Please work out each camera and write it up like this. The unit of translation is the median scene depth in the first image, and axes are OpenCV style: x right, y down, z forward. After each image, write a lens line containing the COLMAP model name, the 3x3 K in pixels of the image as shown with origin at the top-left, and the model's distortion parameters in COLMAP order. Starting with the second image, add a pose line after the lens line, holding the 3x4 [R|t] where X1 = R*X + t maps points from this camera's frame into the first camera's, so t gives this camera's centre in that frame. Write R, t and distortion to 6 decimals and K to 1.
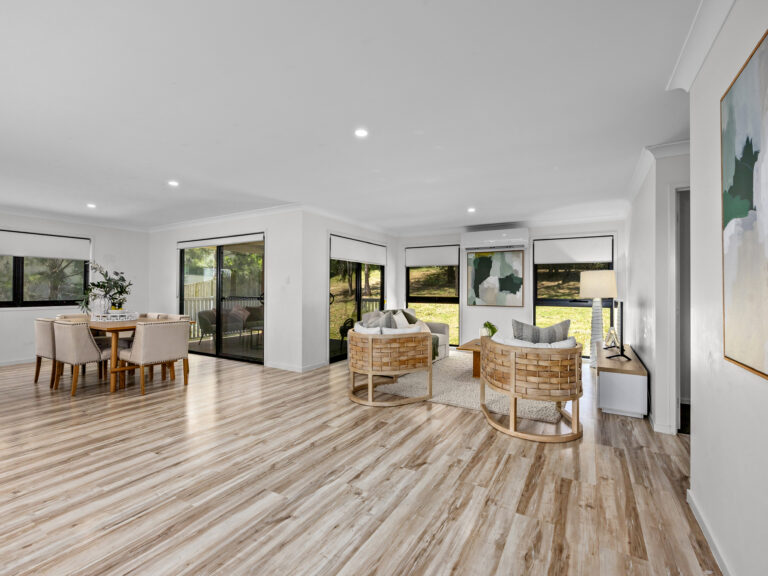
lens RADIAL K [[349.6, 0, 384.3], [0, 349.6, 287.9], [0, 0, 1]] dist [-0.000094, -0.001219]
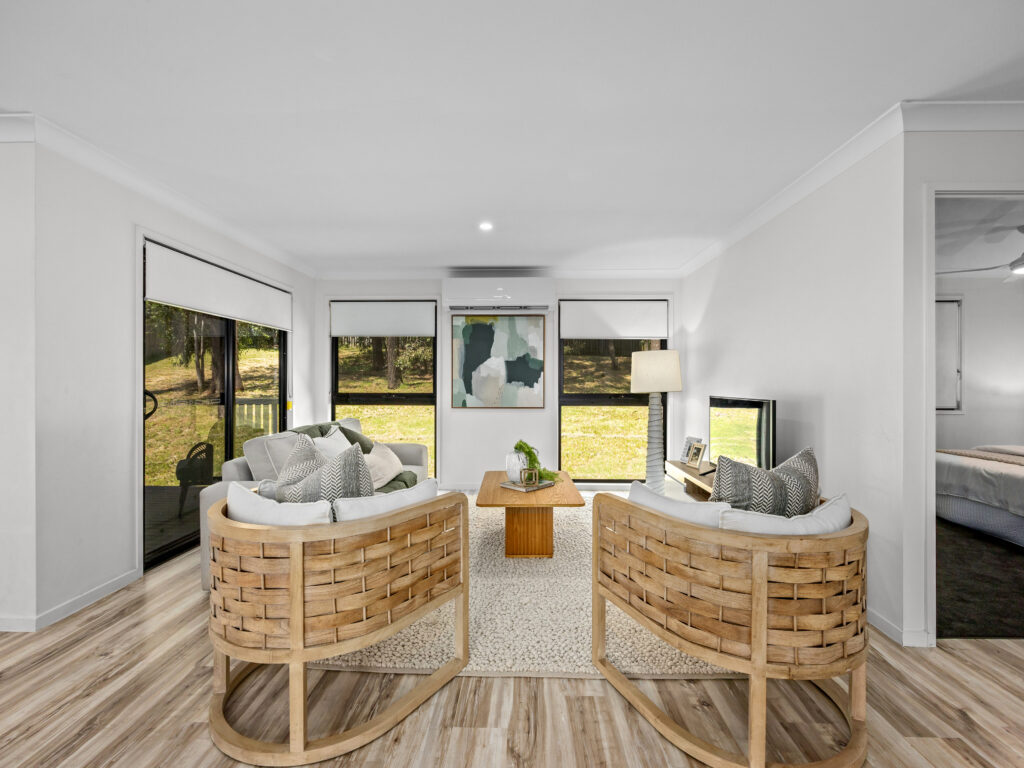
lens RADIAL K [[466.1, 0, 511.5], [0, 466.1, 386.2], [0, 0, 1]] dist [-0.000094, -0.001219]
pose [[0.880384, -0.006240, 0.474221, -0.012132], [-0.000793, 0.999893, 0.014631, 0.002679], [-0.474261, -0.013257, 0.880284, 0.098710]]
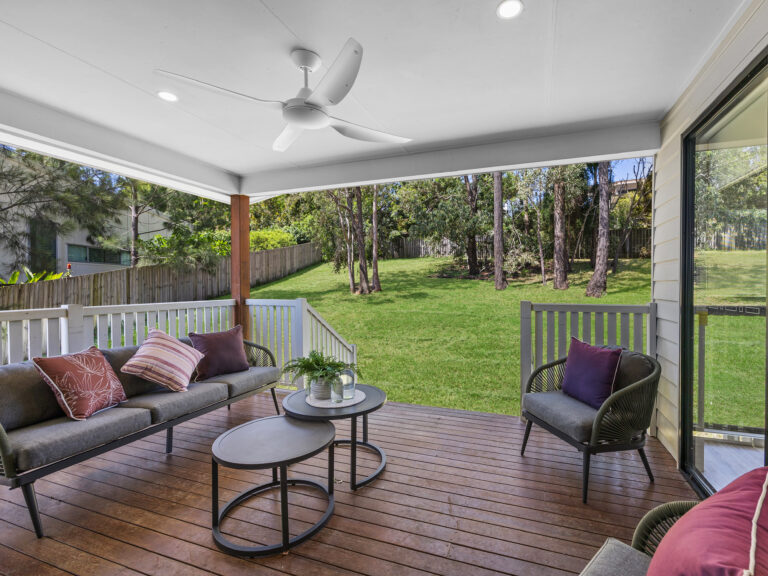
lens RADIAL K [[349.6, 0, 384.2], [0, 349.6, 290.1], [0, 0, 1]] dist [-0.000094, -0.001219]
pose [[0.991104, -0.015289, 0.132212, -0.129744], [0.013310, 0.999786, 0.015841, 0.005737], [-0.132425, -0.013940, 0.991095, 0.319044]]
